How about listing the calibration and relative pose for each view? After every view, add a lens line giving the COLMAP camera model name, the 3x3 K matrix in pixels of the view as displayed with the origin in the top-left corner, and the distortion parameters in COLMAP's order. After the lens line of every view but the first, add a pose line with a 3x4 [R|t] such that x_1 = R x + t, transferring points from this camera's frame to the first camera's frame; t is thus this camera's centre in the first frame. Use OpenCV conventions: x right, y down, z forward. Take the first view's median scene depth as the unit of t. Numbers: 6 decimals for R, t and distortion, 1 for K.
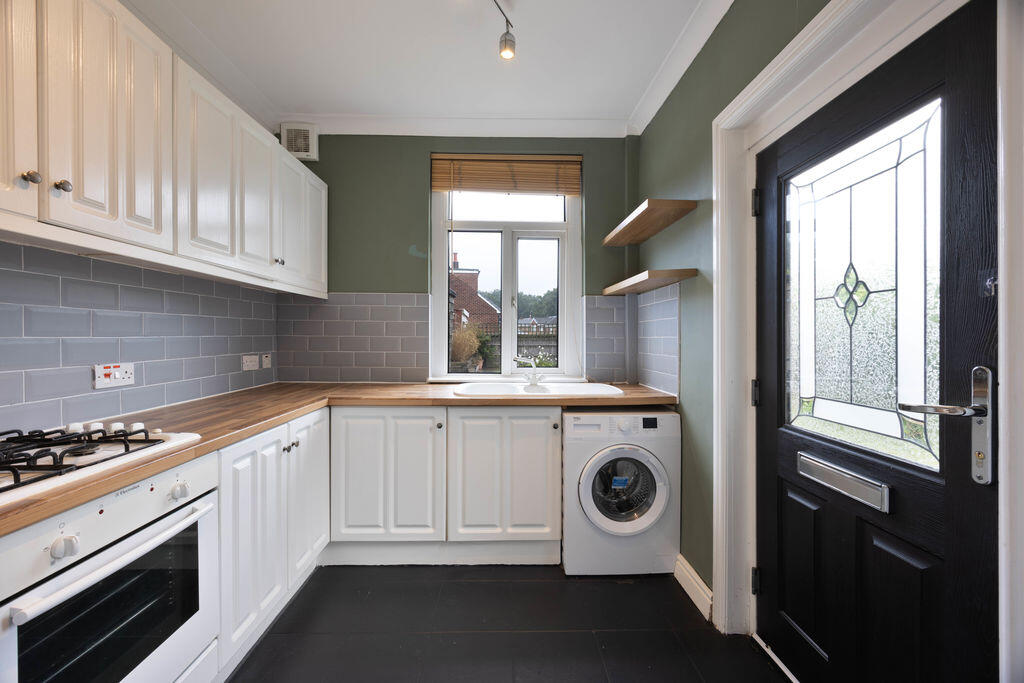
lens RADIAL K [[387.9, 0, 508.1], [0, 387.9, 341.3], [0, 0, 1]] dist [-0.000997, -0.000078]
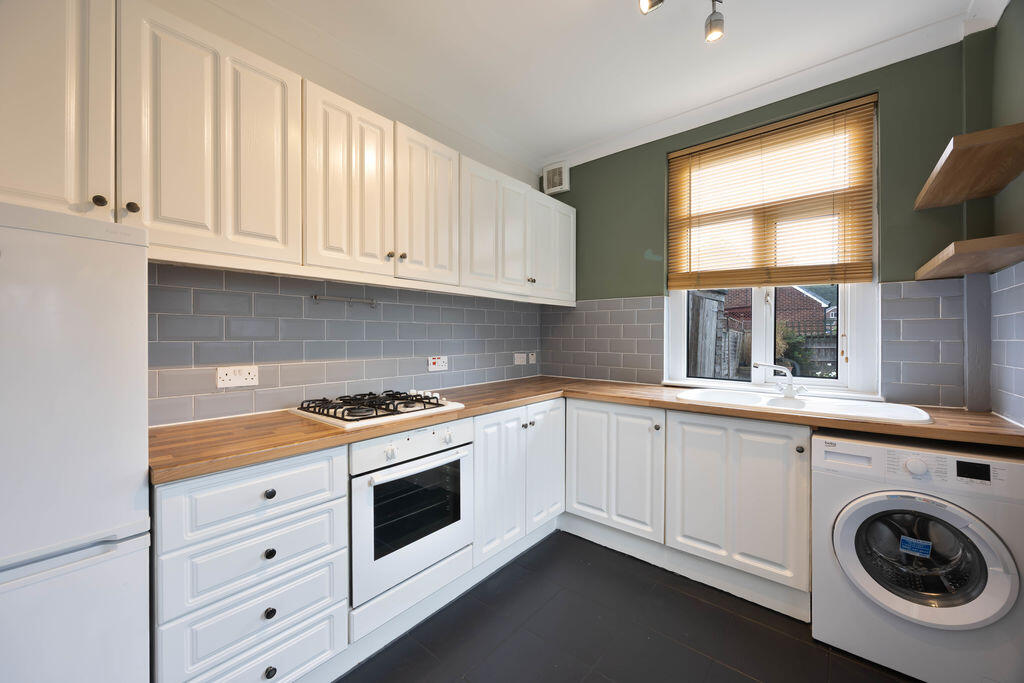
lens RADIAL K [[387.9, 0, 508.1], [0, 387.9, 341.3], [0, 0, 1]] dist [-0.000997, -0.000078]
pose [[0.754661, 0.004402, -0.656100, 0.190052], [-0.006064, 0.999982, -0.000265, -0.004252], [0.656086, 0.004178, 0.754674, -0.016628]]
